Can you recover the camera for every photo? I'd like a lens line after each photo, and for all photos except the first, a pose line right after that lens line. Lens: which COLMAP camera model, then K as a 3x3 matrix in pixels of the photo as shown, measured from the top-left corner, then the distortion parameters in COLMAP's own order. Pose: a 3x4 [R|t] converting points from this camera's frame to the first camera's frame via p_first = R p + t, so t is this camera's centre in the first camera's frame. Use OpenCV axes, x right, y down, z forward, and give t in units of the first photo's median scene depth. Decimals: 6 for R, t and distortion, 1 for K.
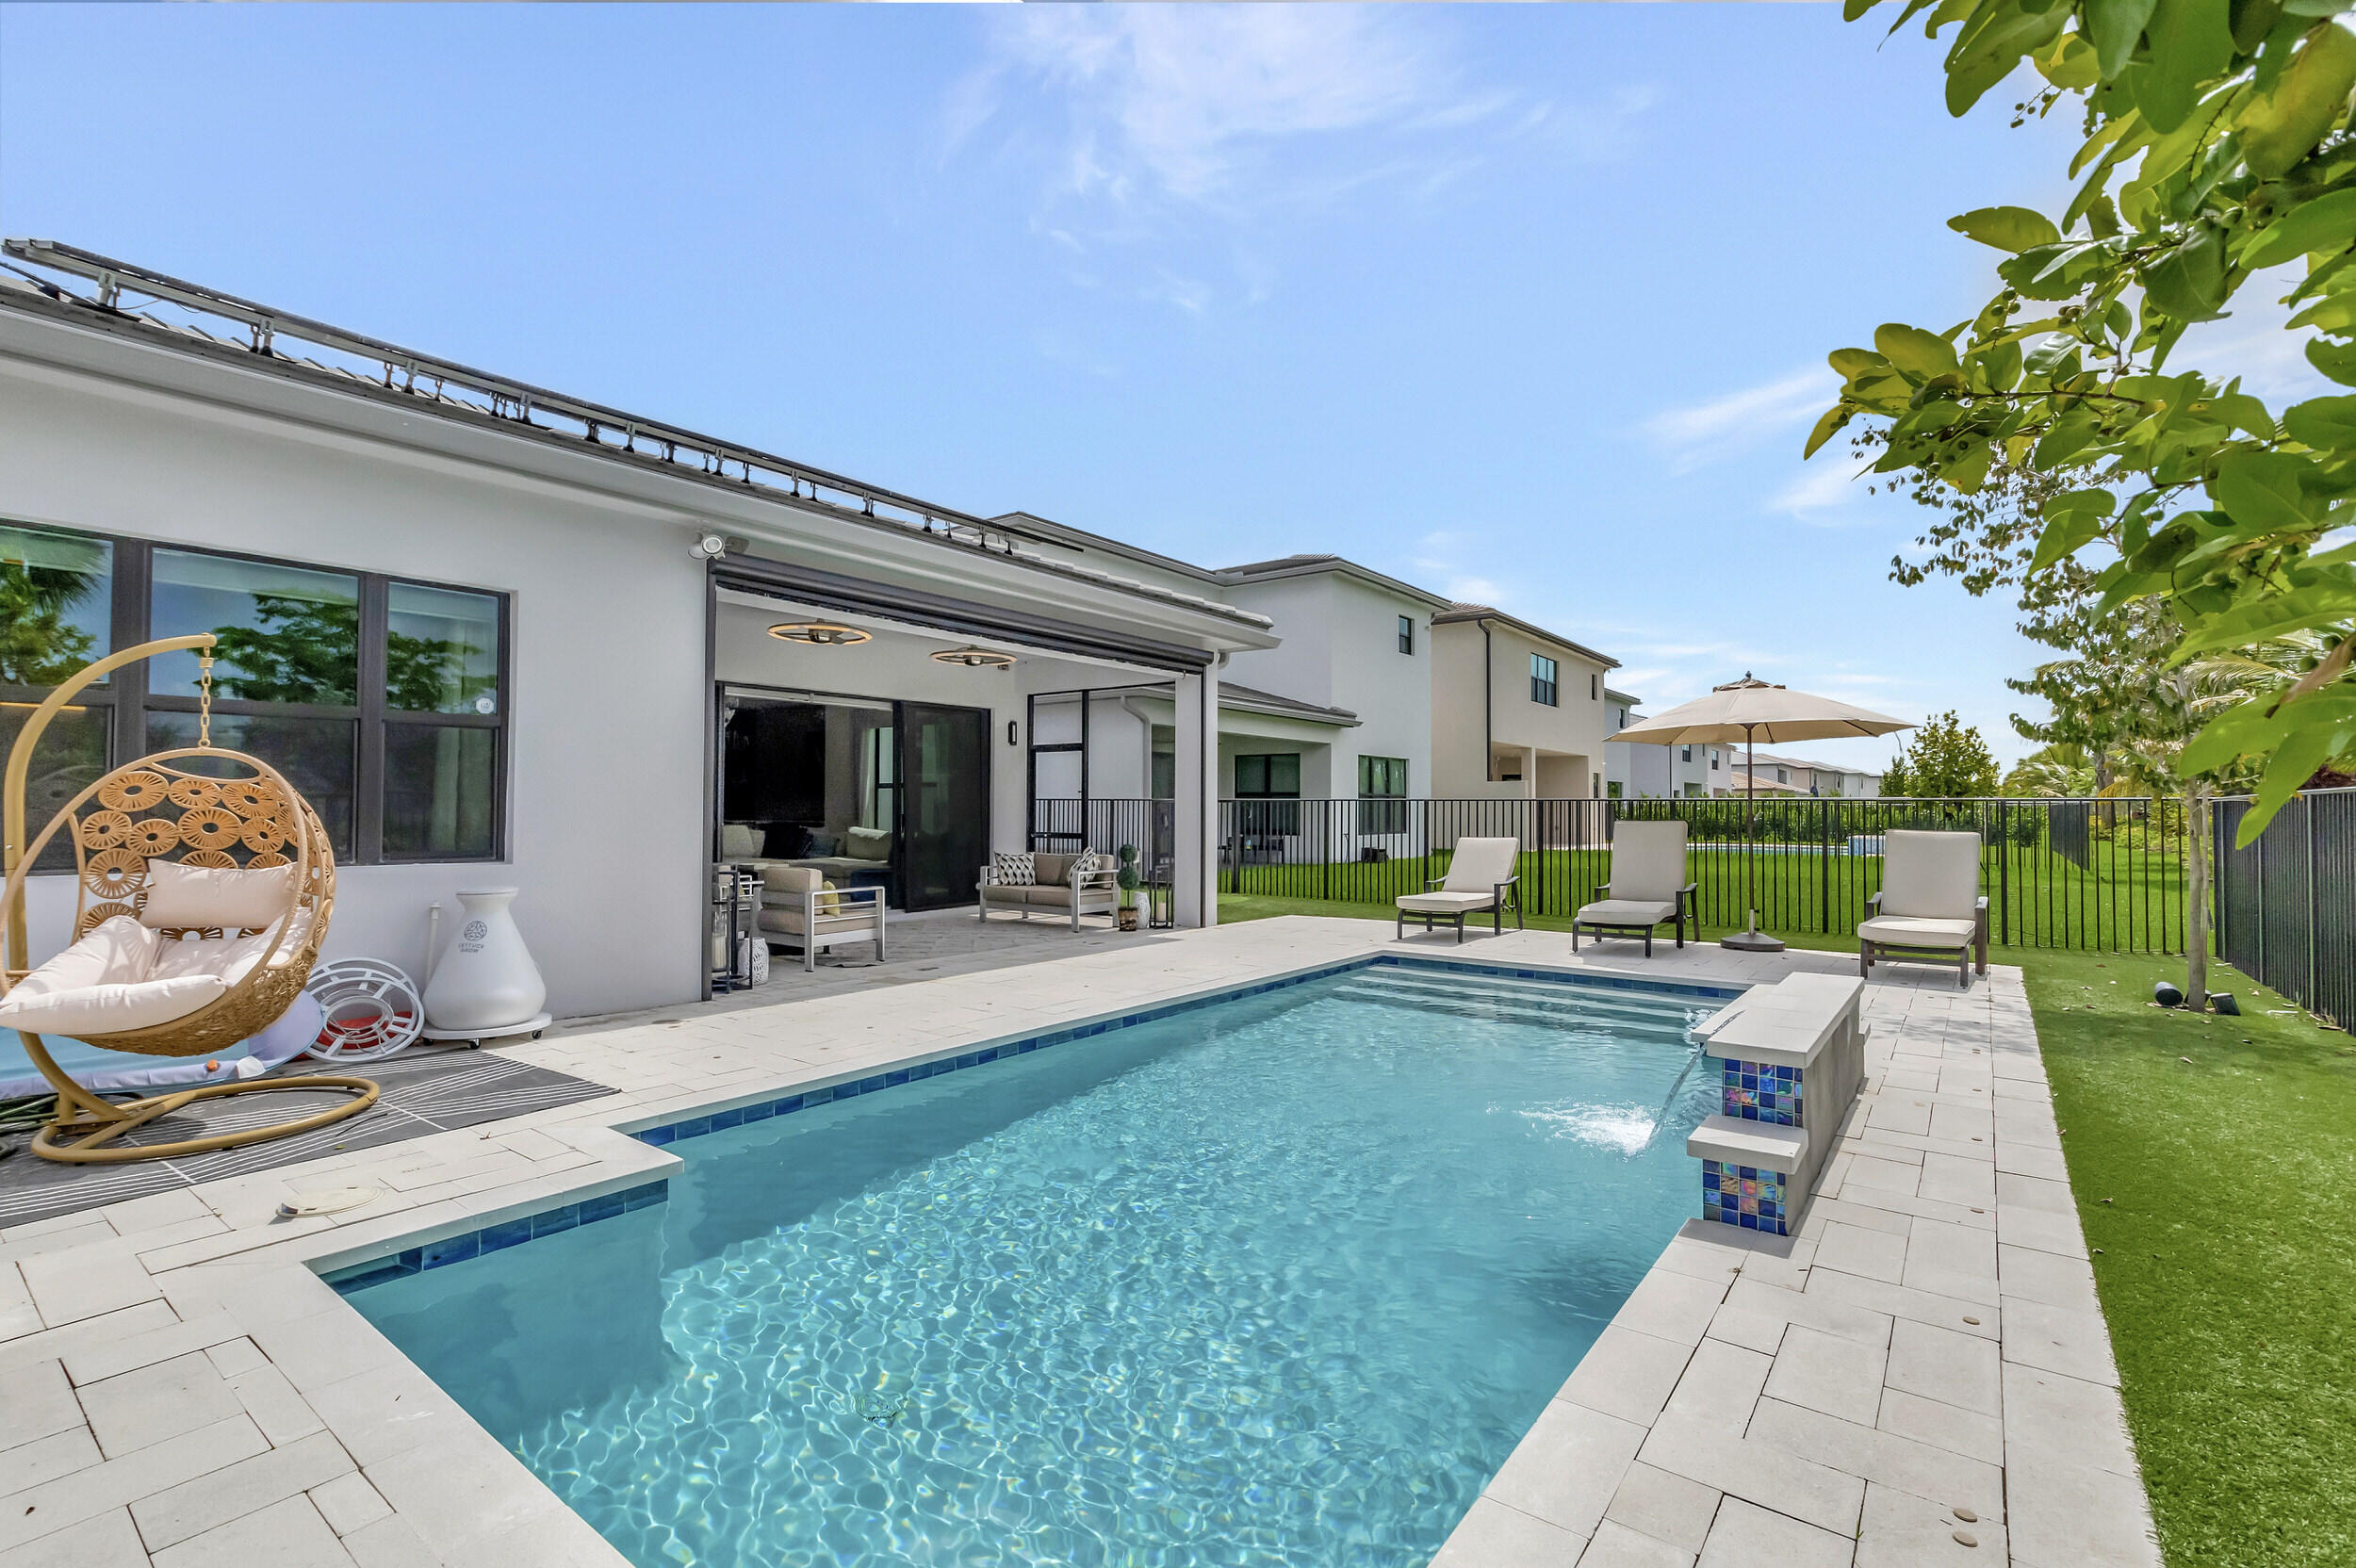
lens RADIAL K [[1035.4, 0, 1178.0], [0, 1035.4, 784.0], [0, 0, 1]] dist [0.001537, 0.000165]
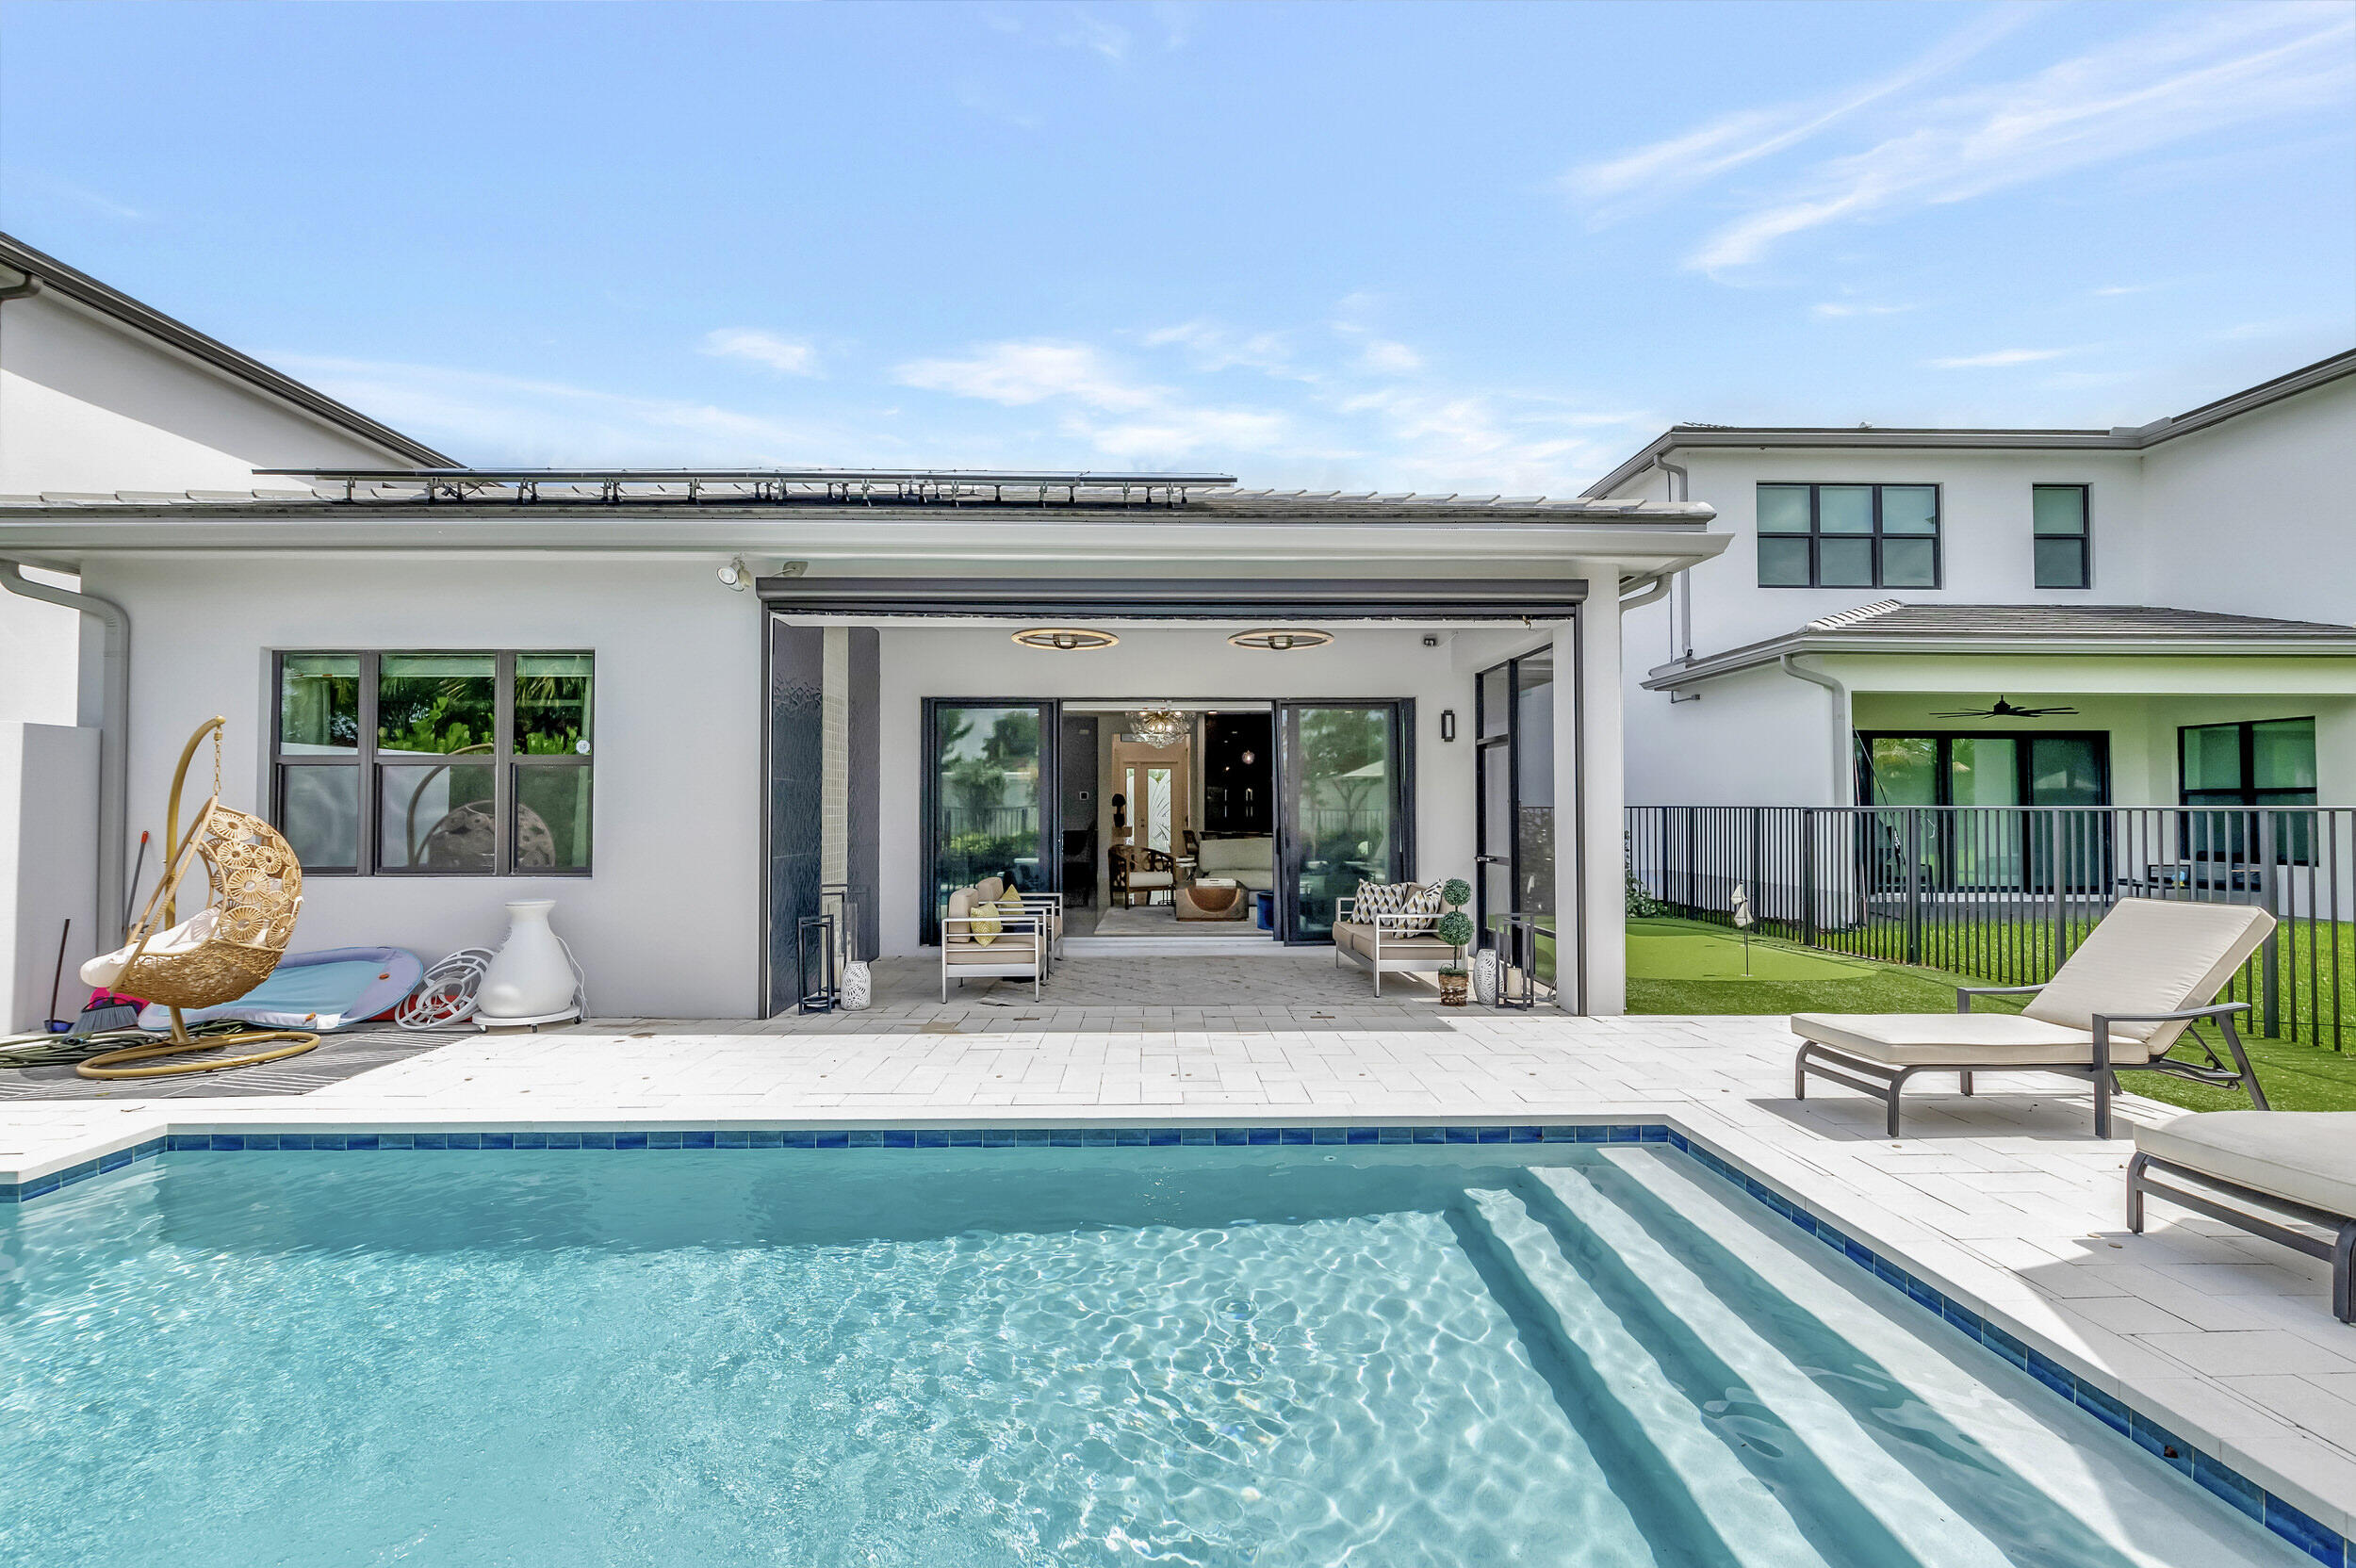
lens RADIAL K [[1035.4, 0, 1178.0], [0, 1035.4, 784.0], [0, 0, 1]] dist [0.001537, 0.000165]
pose [[0.621441, -0.023015, -0.783123, 0.375783], [0.022048, 0.999686, -0.011884, -0.001825], [0.783151, -0.009882, 0.621754, 0.419486]]
